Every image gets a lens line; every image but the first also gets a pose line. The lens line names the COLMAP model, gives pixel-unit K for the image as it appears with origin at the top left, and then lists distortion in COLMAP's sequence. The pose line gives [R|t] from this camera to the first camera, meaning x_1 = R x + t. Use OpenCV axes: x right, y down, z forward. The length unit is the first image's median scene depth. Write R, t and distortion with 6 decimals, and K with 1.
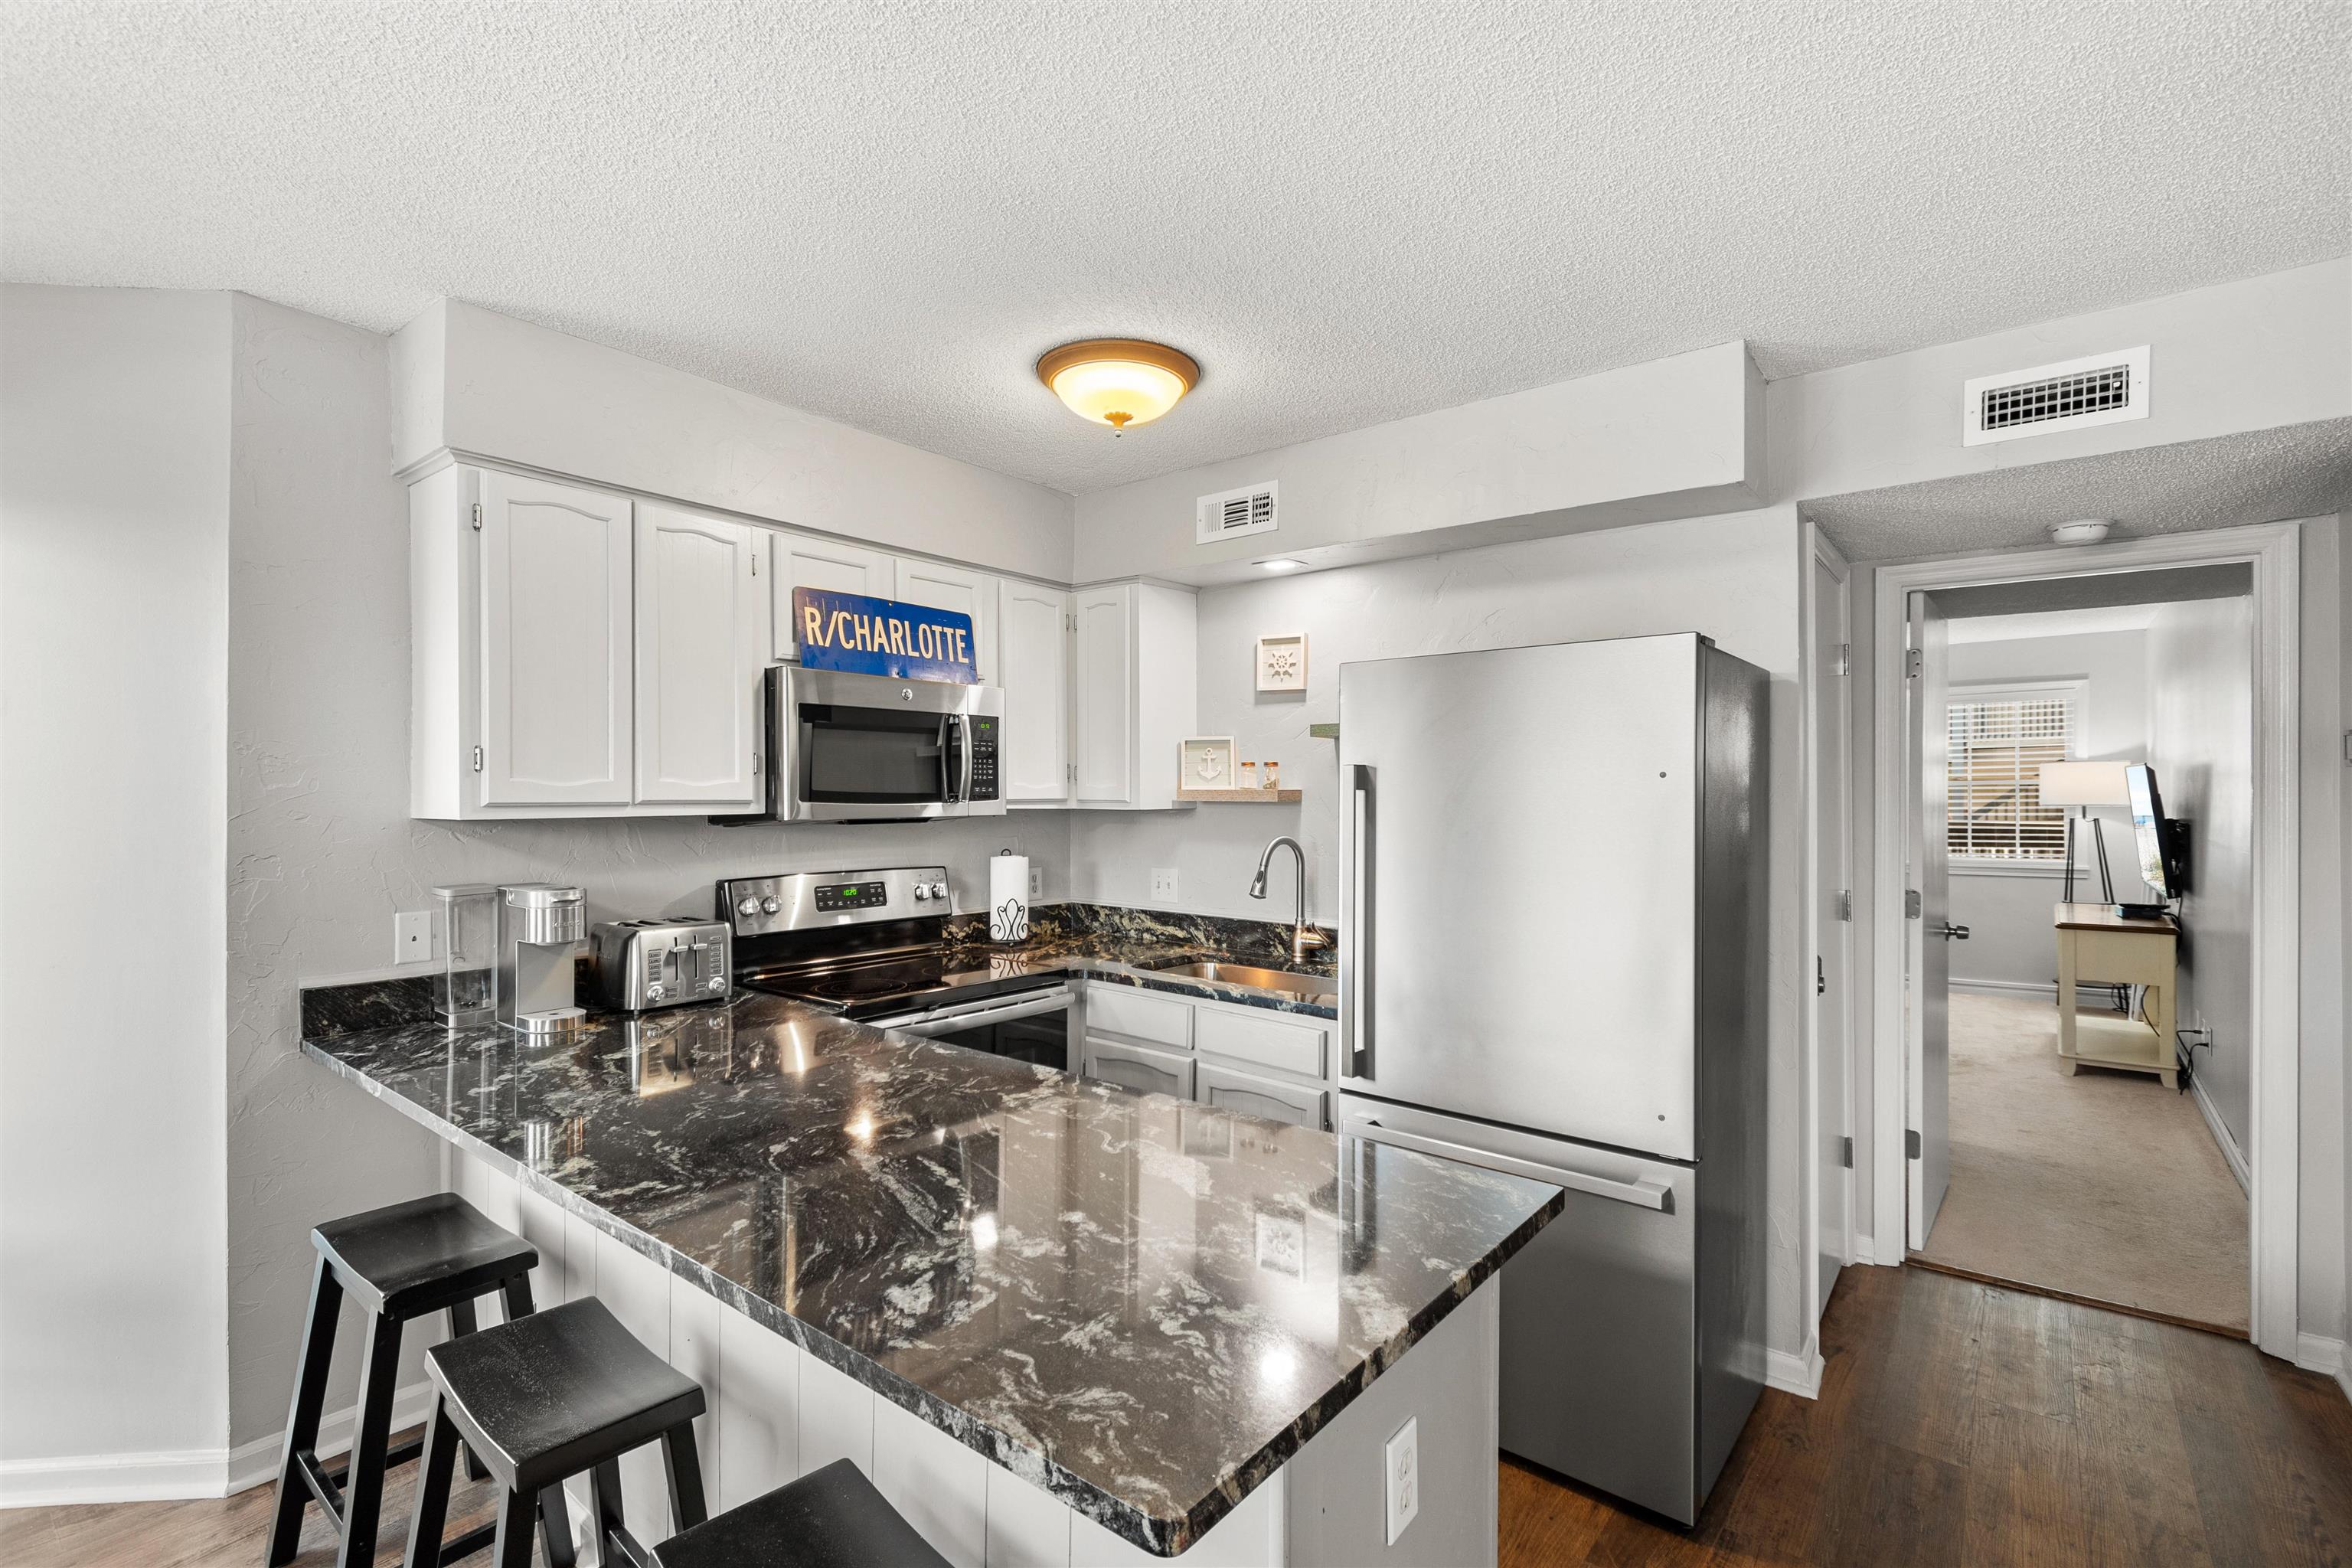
lens RADIAL K [[1049.4, 0, 1178.6], [0, 1049.4, 782.1], [0, 0, 1]] dist [-0.000538, -0.000071]
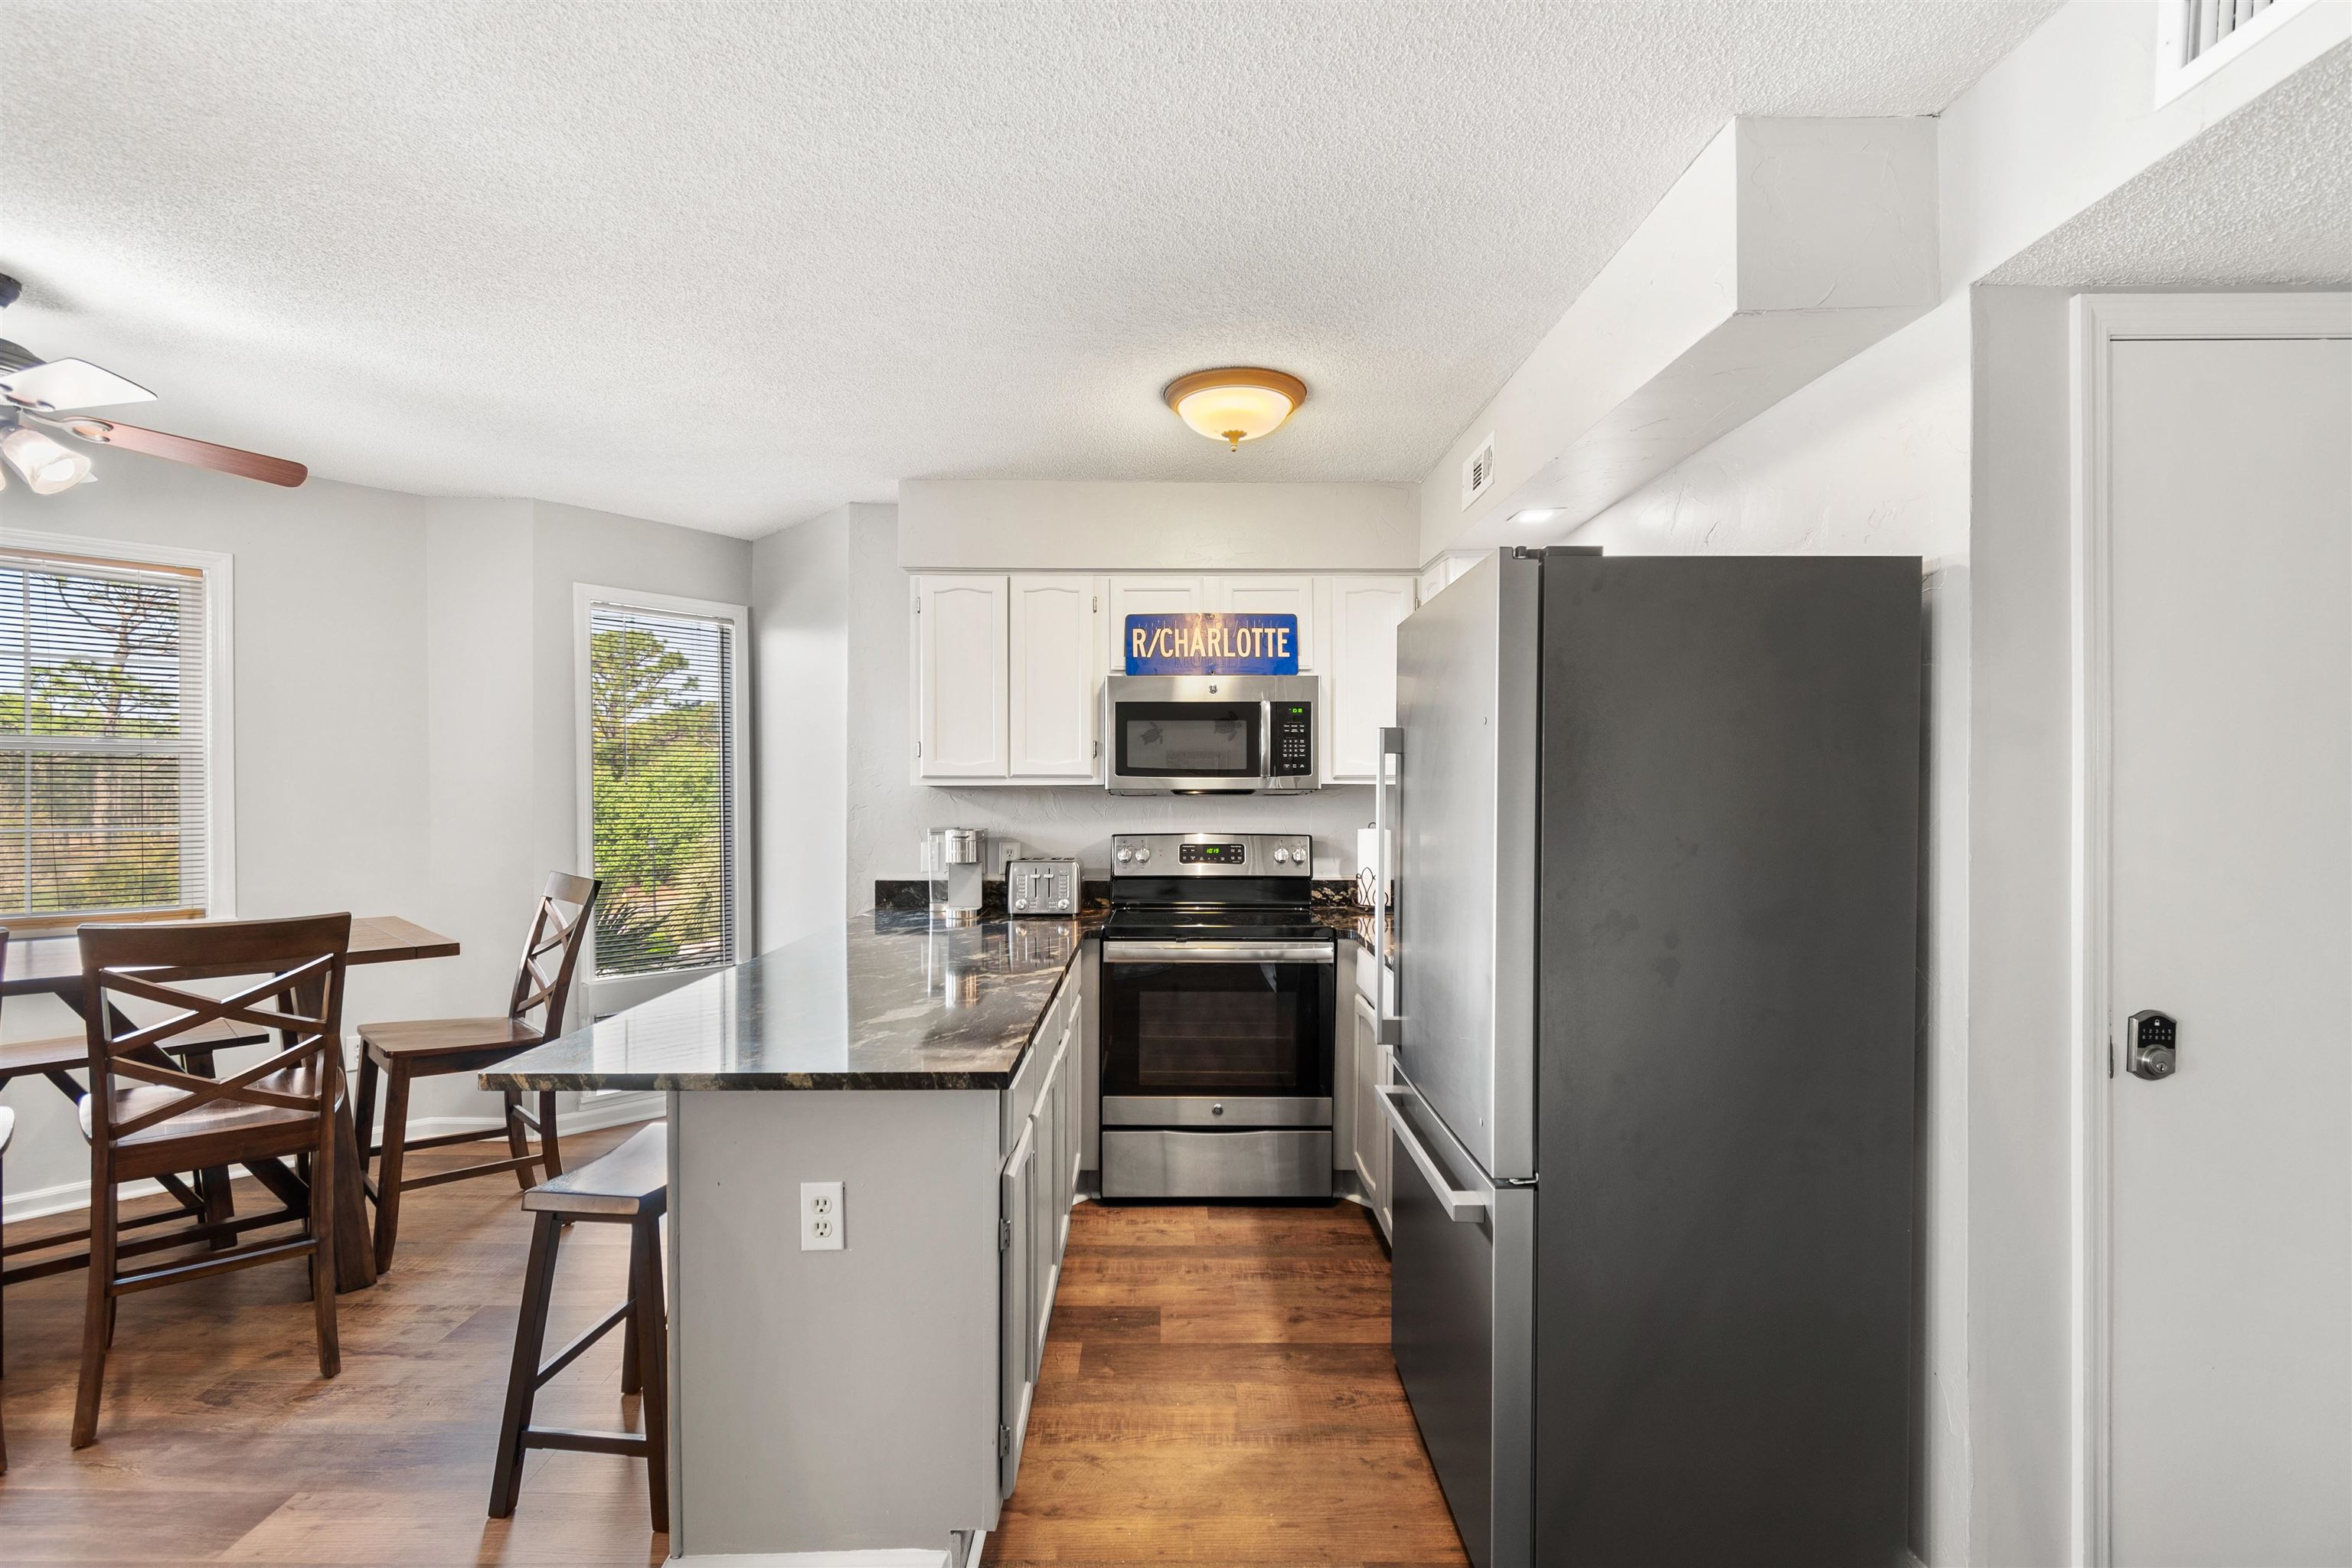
lens RADIAL K [[1049.4, 0, 1178.5], [0, 1049.4, 794.3], [0, 0, 1]] dist [-0.000538, -0.000071]
pose [[0.639779, 0.001018, -0.768559, 0.698265], [0.008401, 0.999930, 0.008318, 0.030880], [0.768513, -0.011779, 0.639725, 0.194359]]
